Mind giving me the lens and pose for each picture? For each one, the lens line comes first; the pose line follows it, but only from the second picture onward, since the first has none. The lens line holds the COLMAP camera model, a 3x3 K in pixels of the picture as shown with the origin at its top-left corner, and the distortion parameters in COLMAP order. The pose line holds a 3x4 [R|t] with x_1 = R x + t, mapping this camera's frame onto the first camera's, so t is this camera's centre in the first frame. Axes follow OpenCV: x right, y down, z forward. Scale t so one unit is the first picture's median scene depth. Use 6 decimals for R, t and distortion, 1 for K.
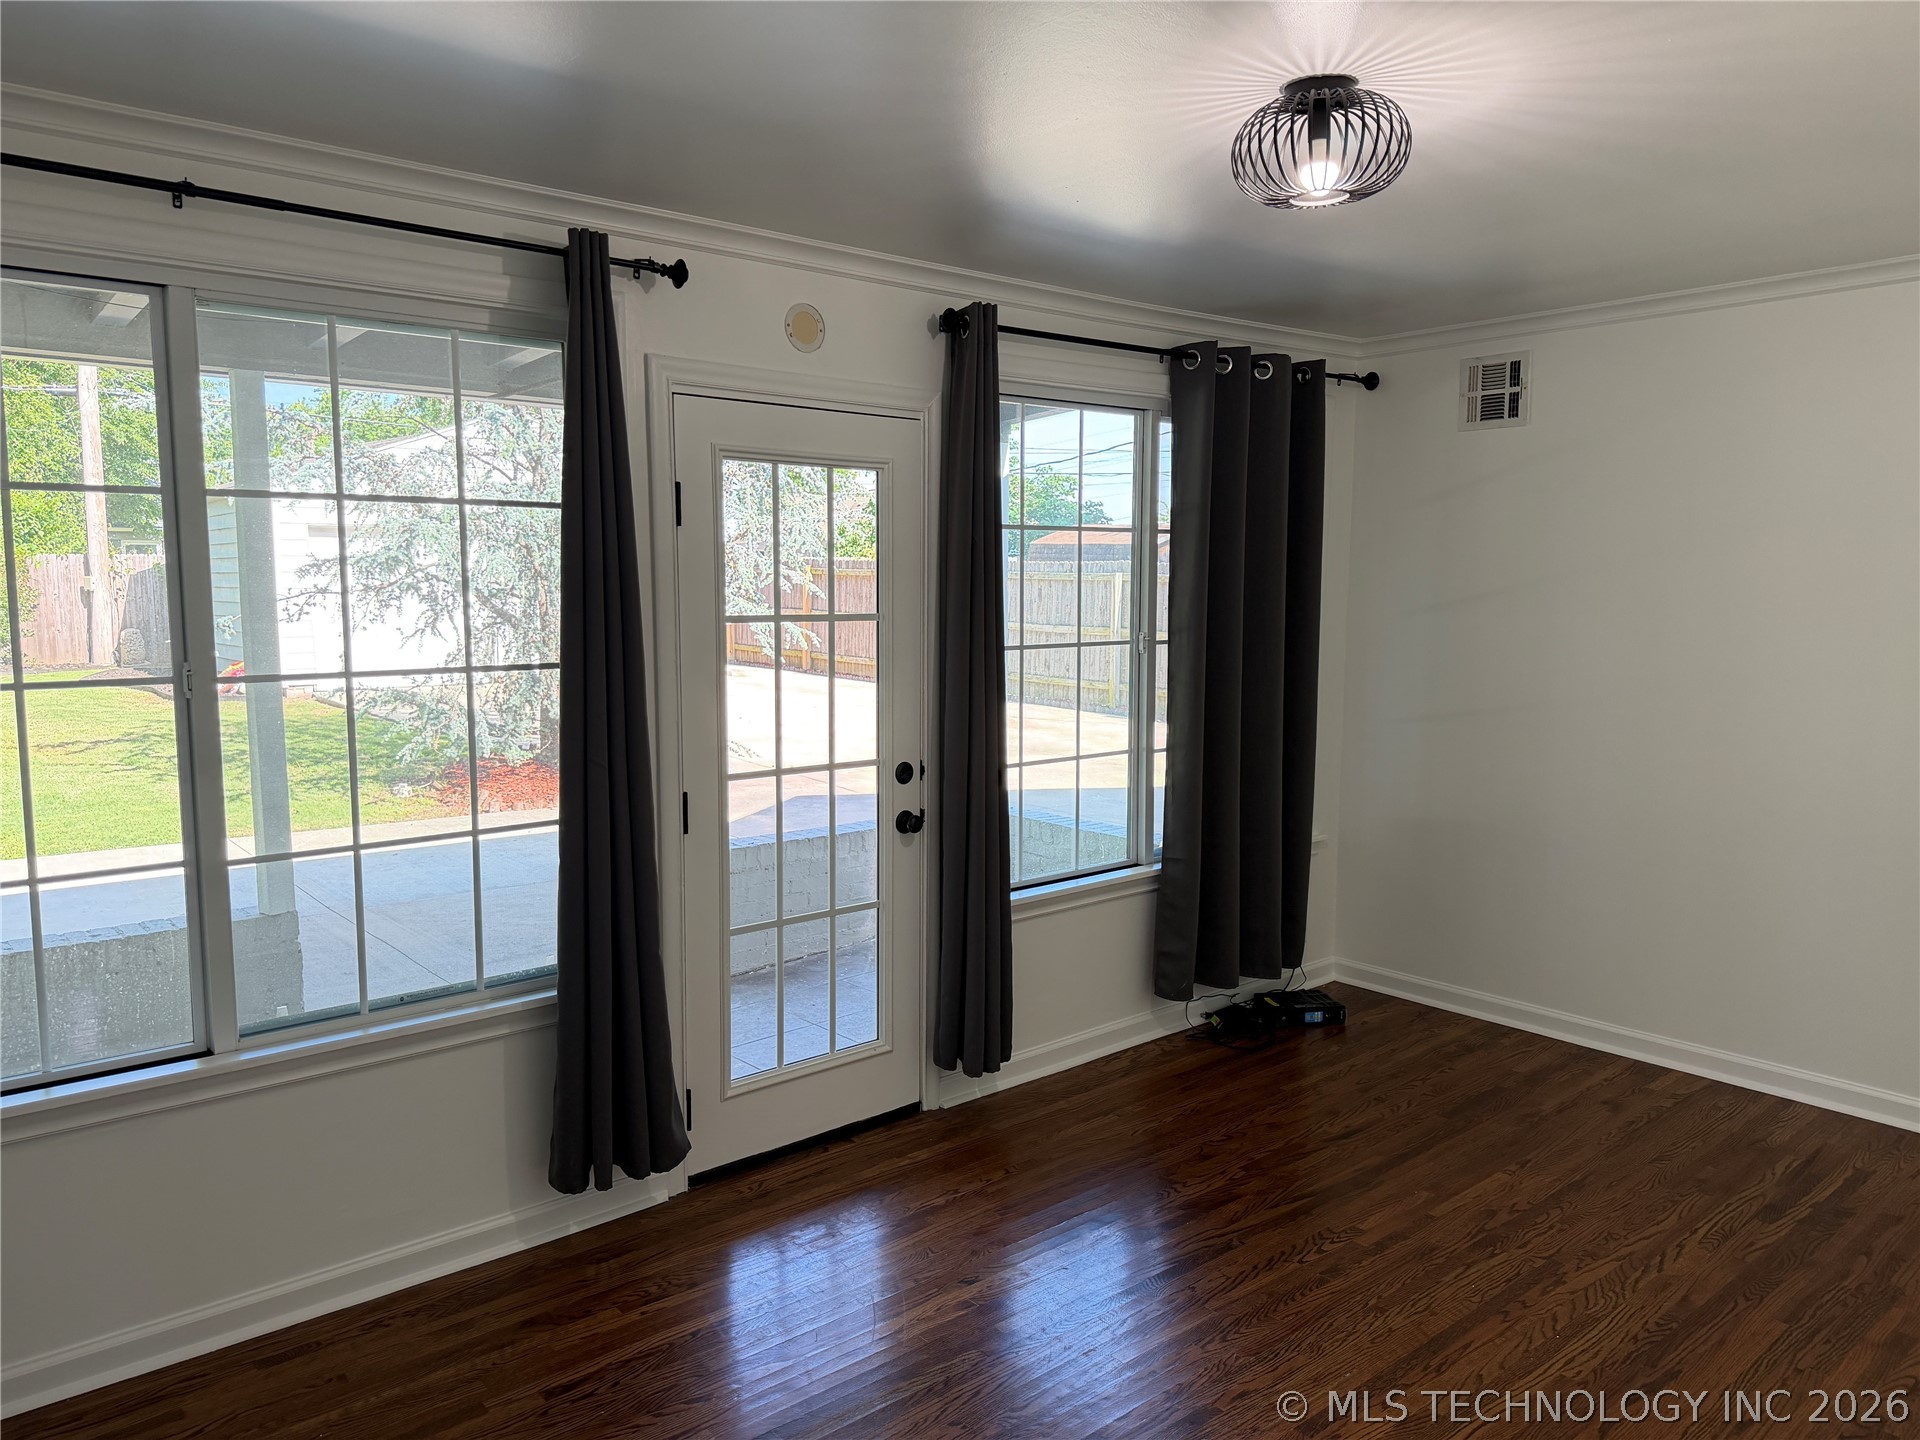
lens RADIAL K [[1339.2, 0, 976.3], [0, 1339.2, 728.3], [0, 0, 1]] dist [-0.003649, -0.004607]
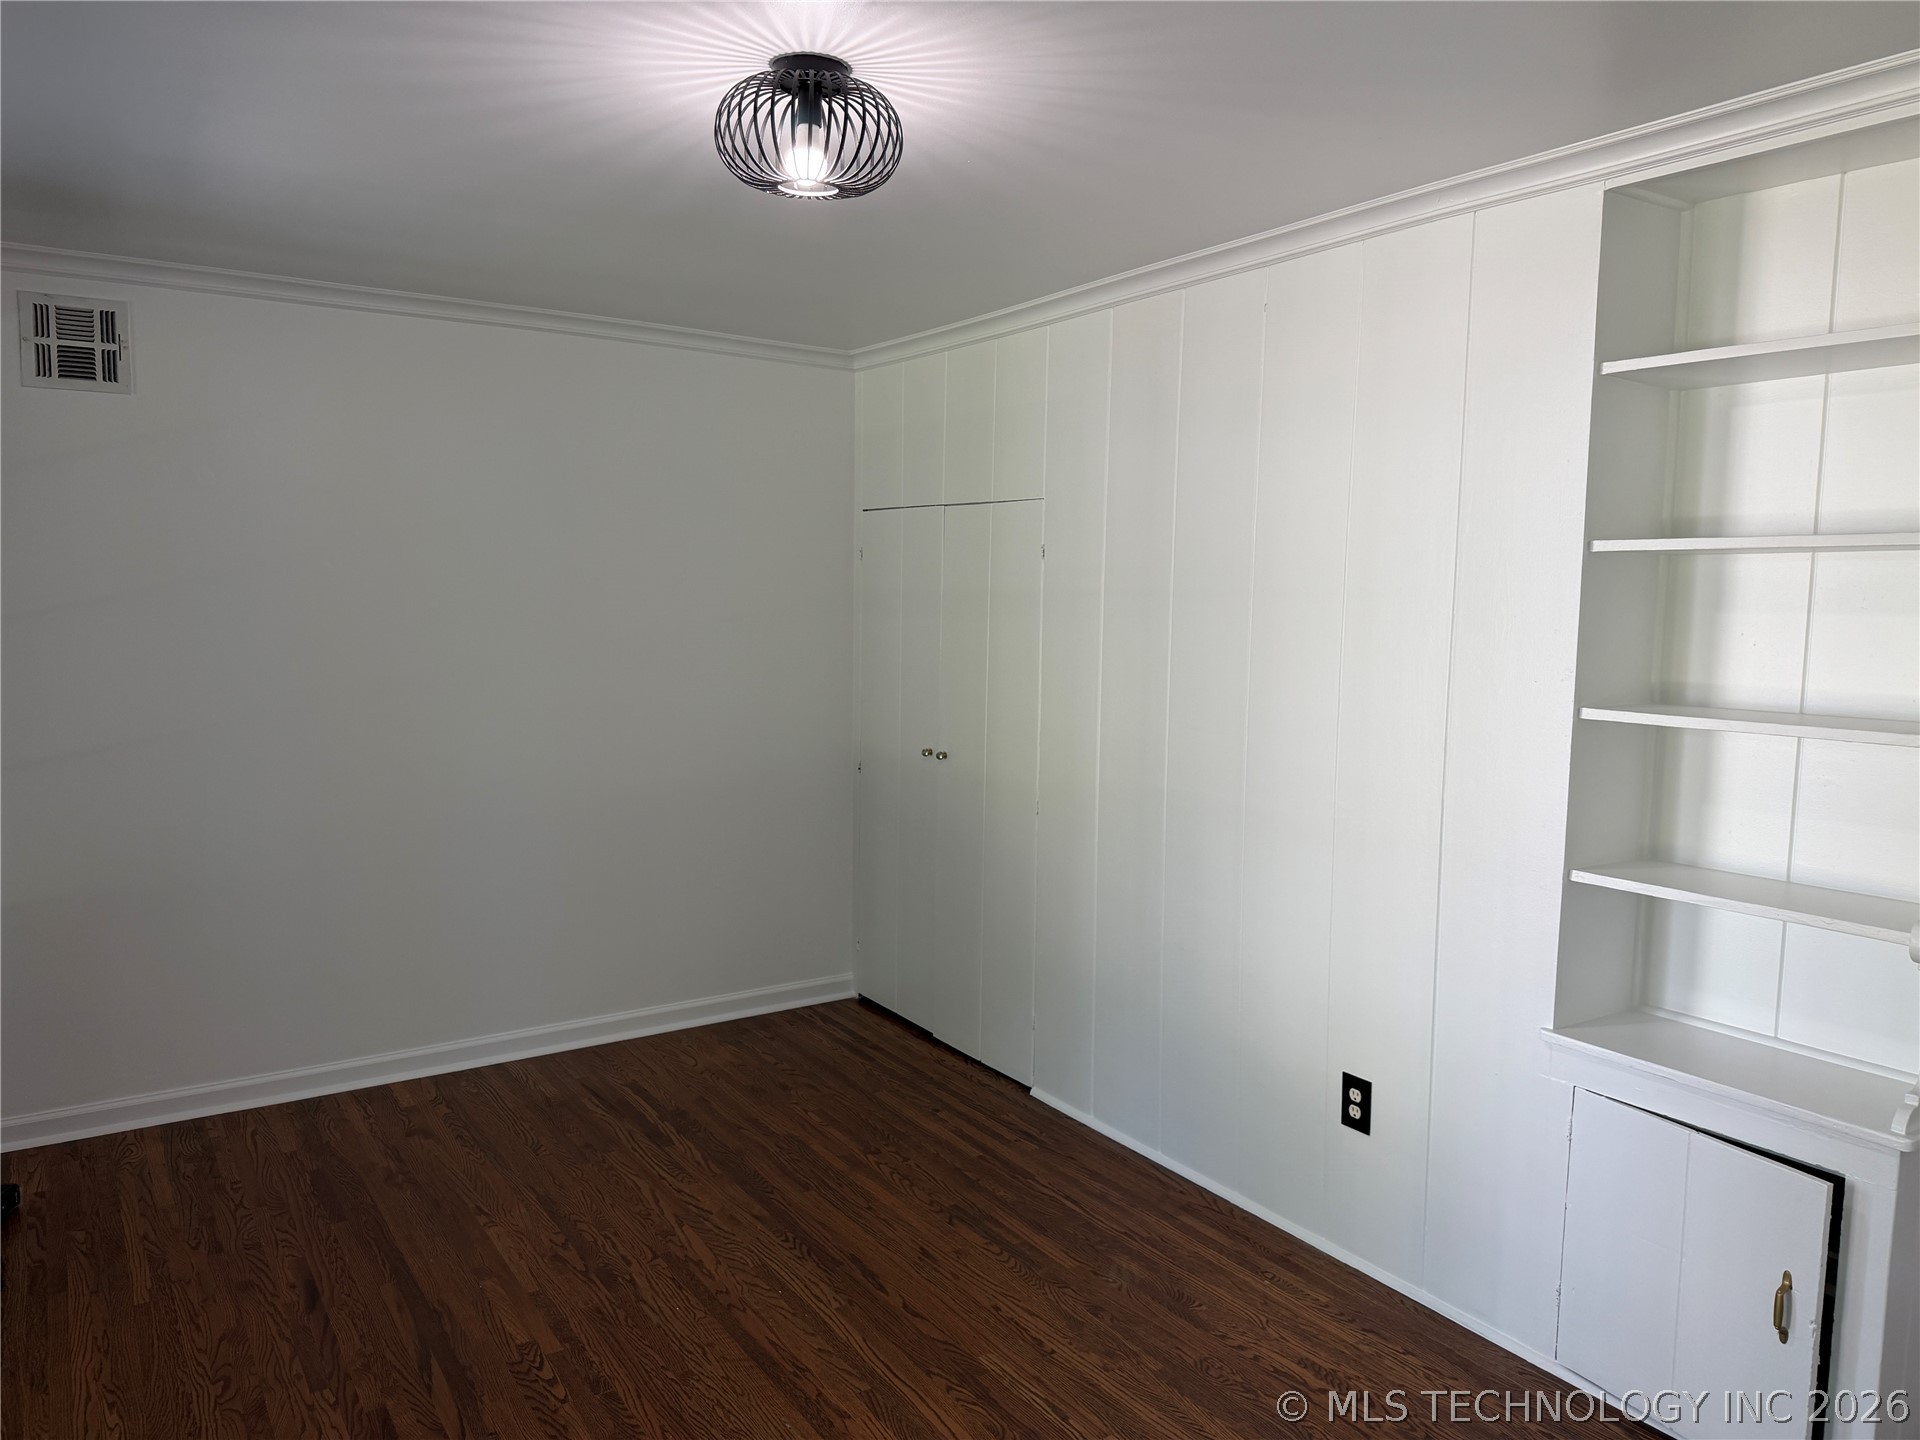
lens RADIAL K [[1333.7, 0, 946.9], [0, 1333.7, 714.7], [0, 0, 1]] dist [0.011010, -0.000902]
pose [[0.145080, -0.093838, 0.984960, -0.439381], [0.101138, 0.991684, 0.079581, -0.060568], [-0.984237, 0.088071, 0.153364, 0.518261]]
